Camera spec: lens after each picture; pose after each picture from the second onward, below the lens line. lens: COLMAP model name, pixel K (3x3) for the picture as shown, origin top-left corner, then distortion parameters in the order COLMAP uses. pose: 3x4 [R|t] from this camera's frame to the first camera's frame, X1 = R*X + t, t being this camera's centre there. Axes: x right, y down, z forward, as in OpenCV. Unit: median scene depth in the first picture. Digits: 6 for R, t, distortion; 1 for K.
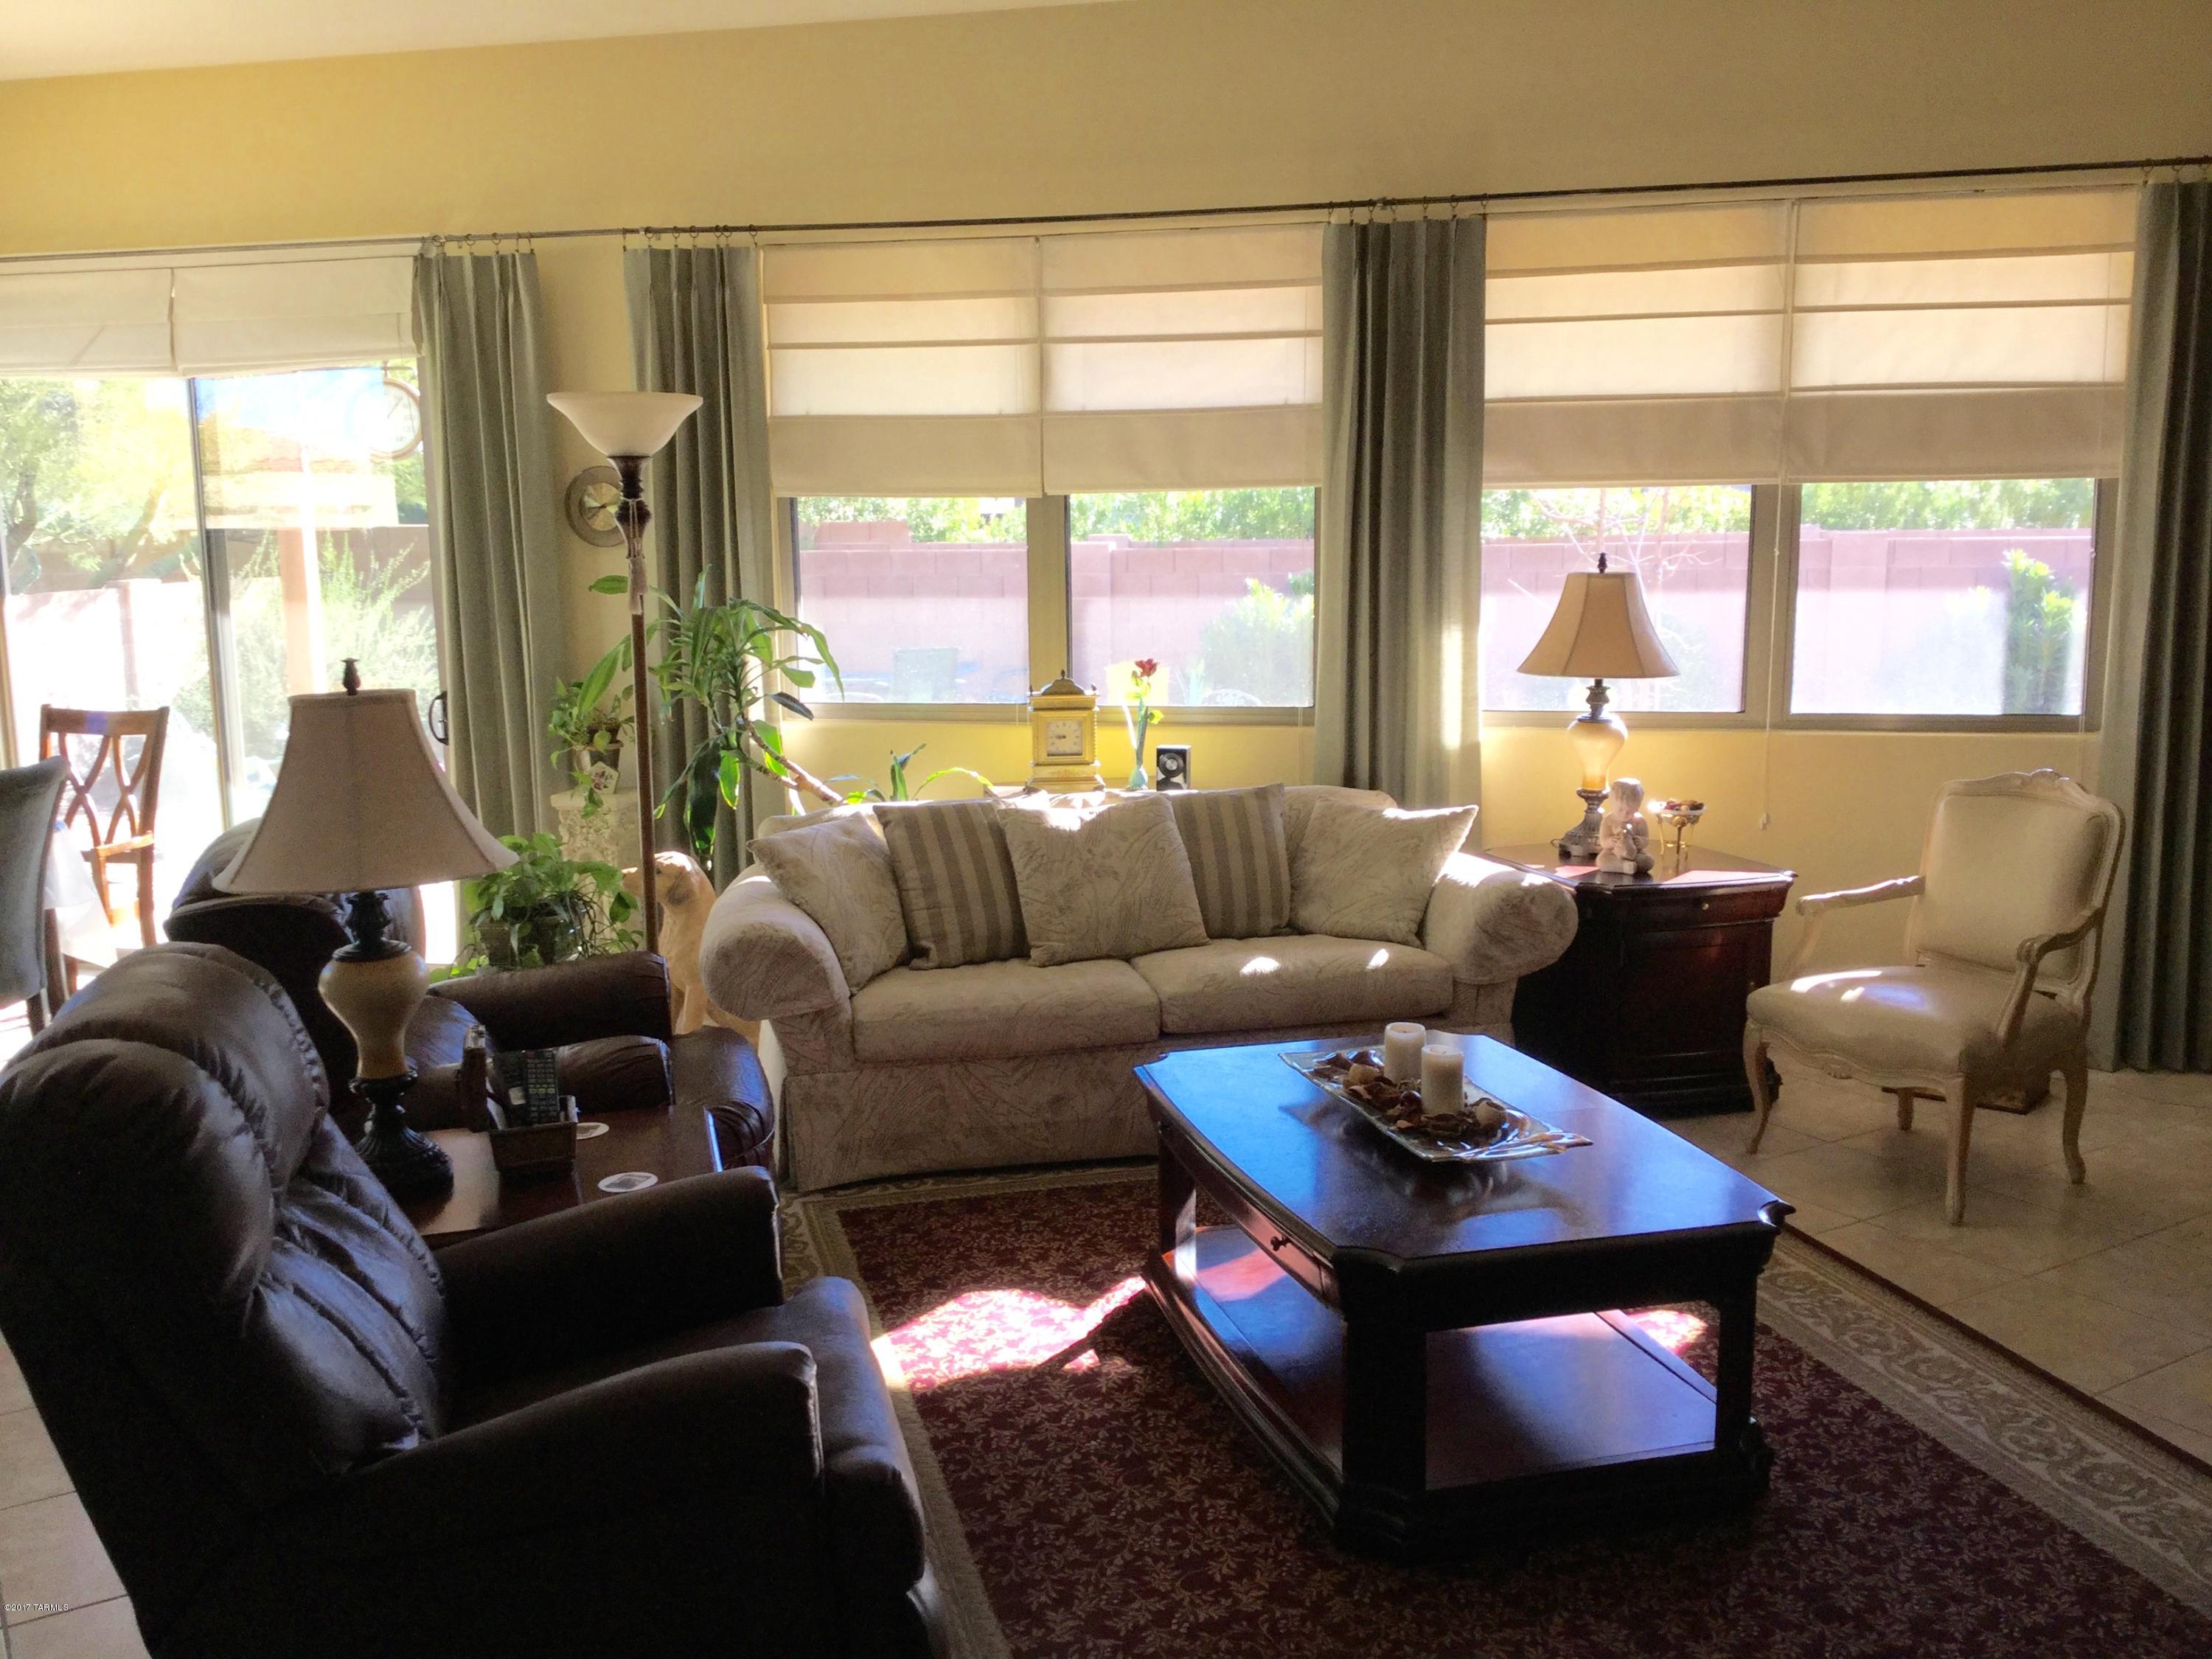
lens RADIAL K [[1963.5, 0, 1100.6], [0, 1963.5, 838.0], [0, 0, 1]] dist [0.104264, -0.176237]
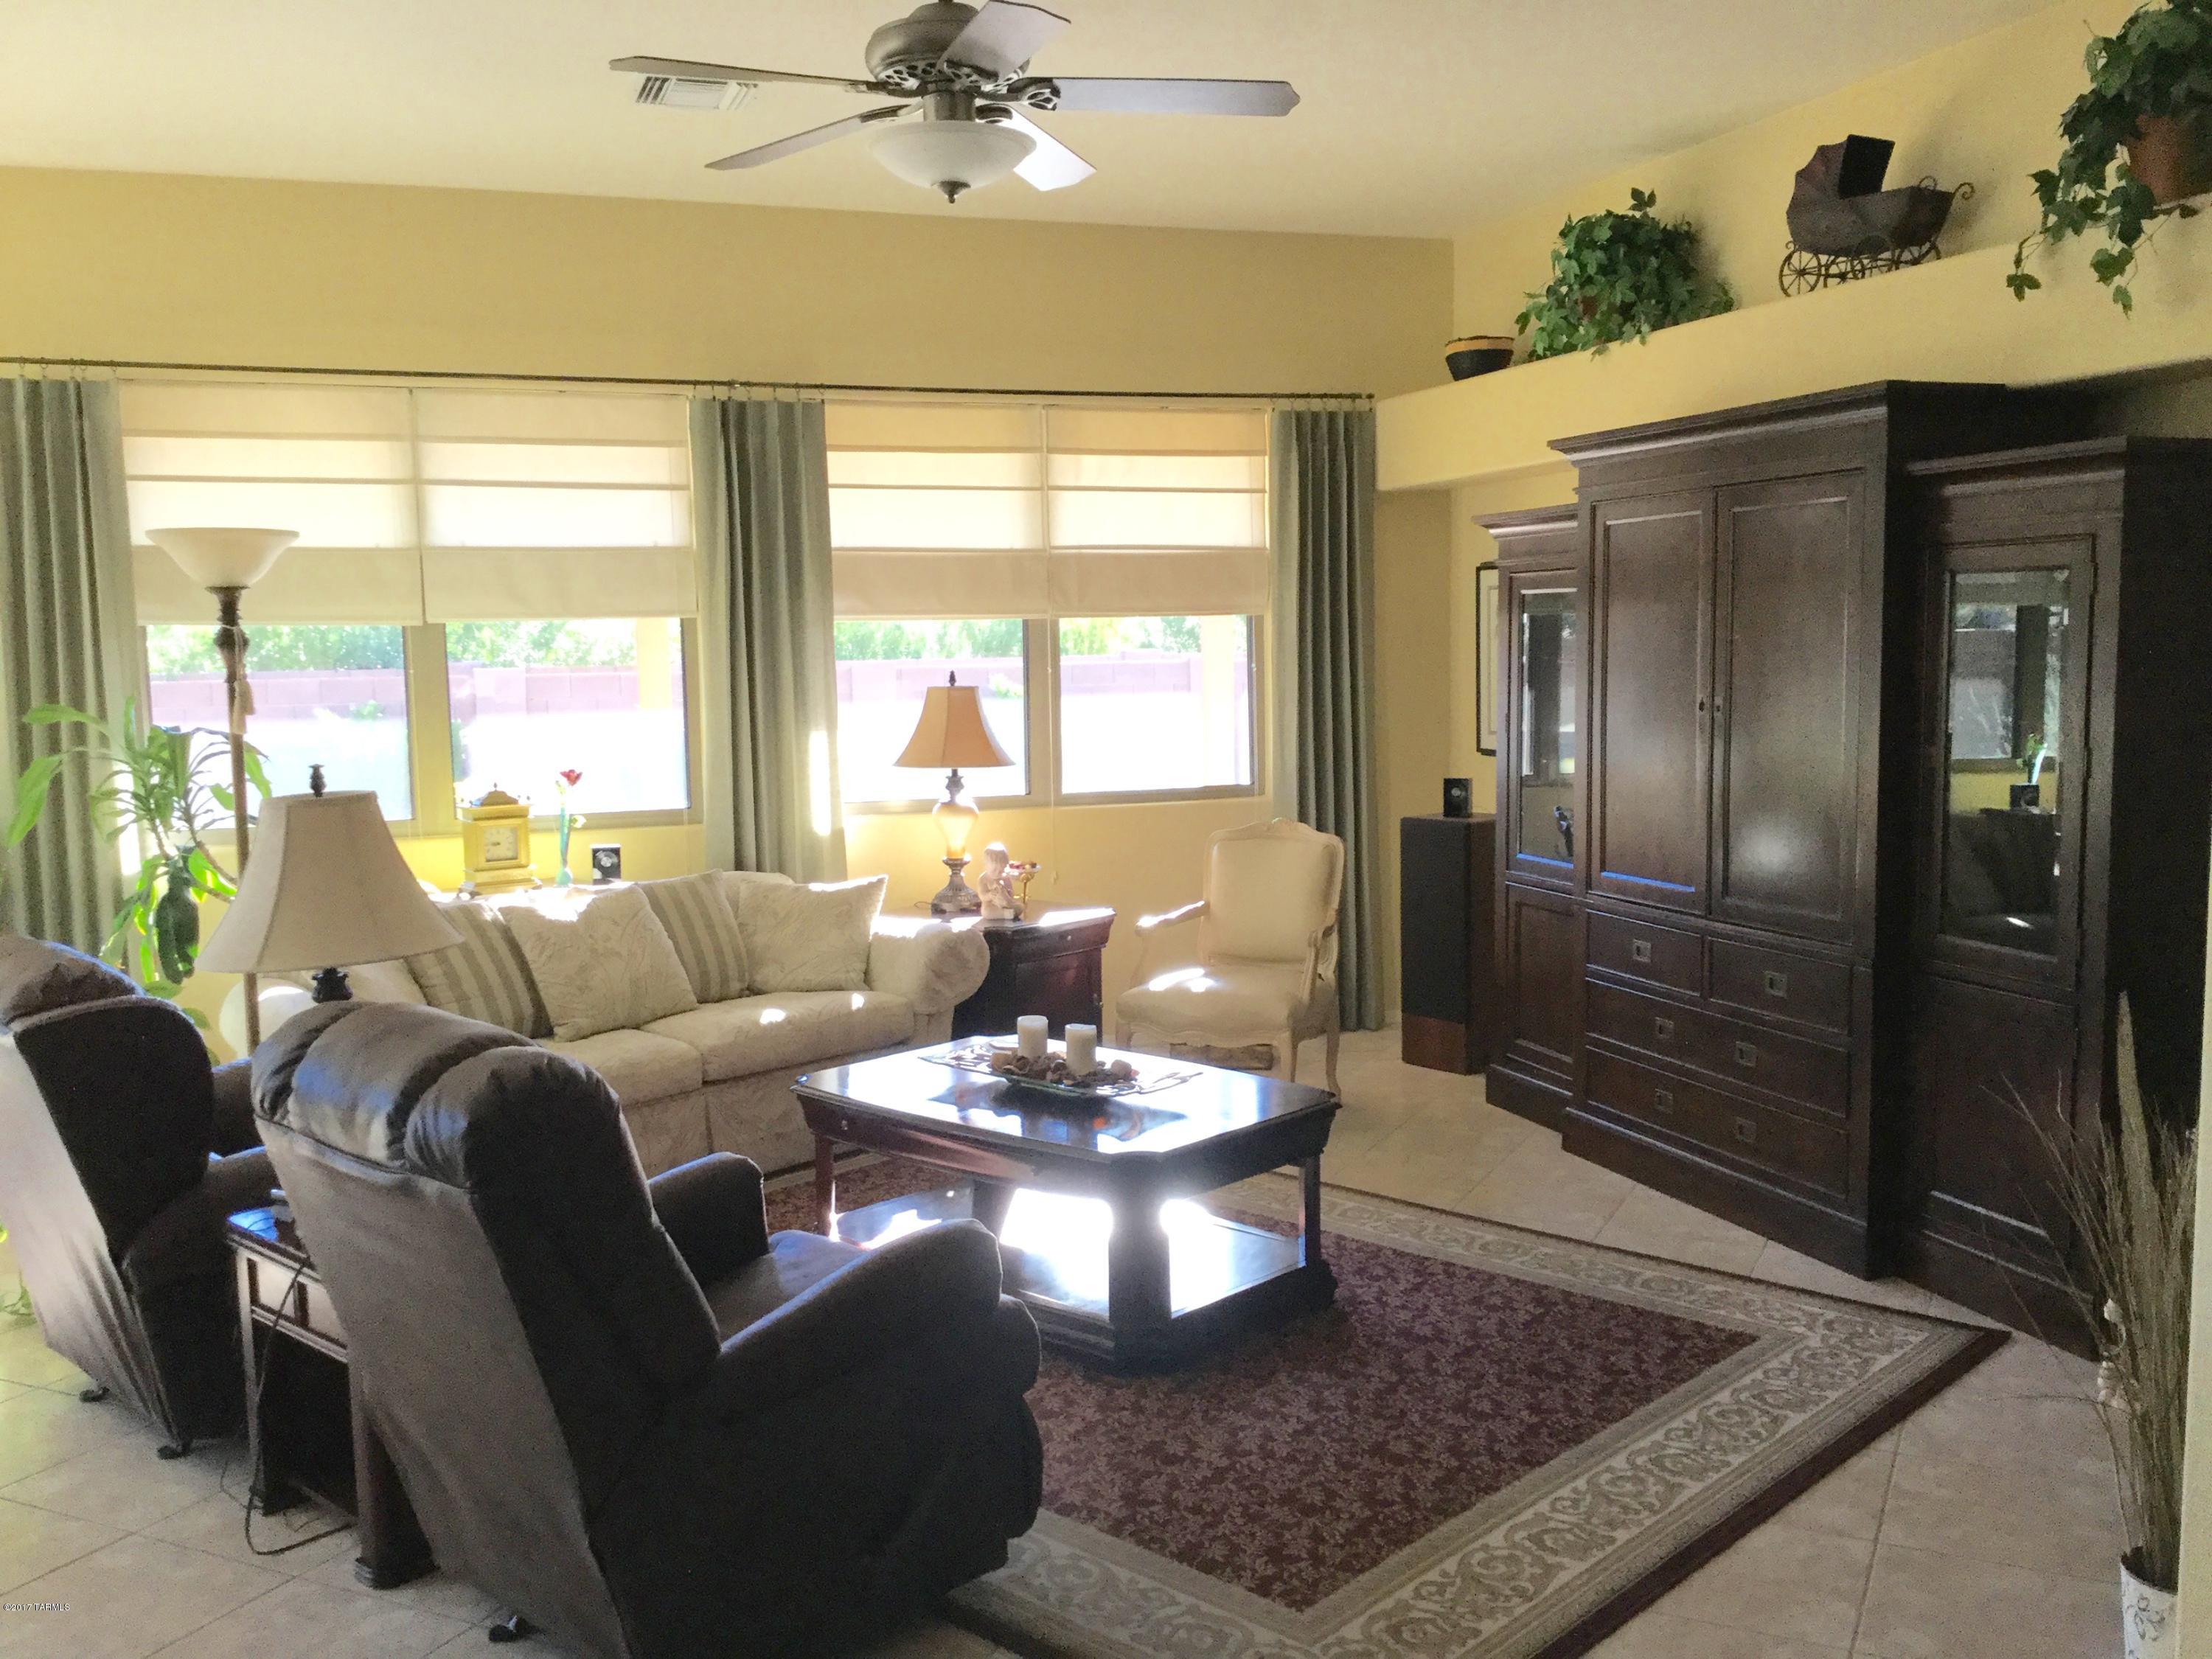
lens RADIAL K [[1963.5, 0, 1100.6], [0, 1963.5, 838.0], [0, 0, 1]] dist [0.104264, -0.176237]
pose [[0.850104, -0.057199, 0.523499, -0.313936], [0.091667, 0.994980, -0.040142, 0.020393], [-0.518575, 0.082112, 0.851080, -0.106978]]
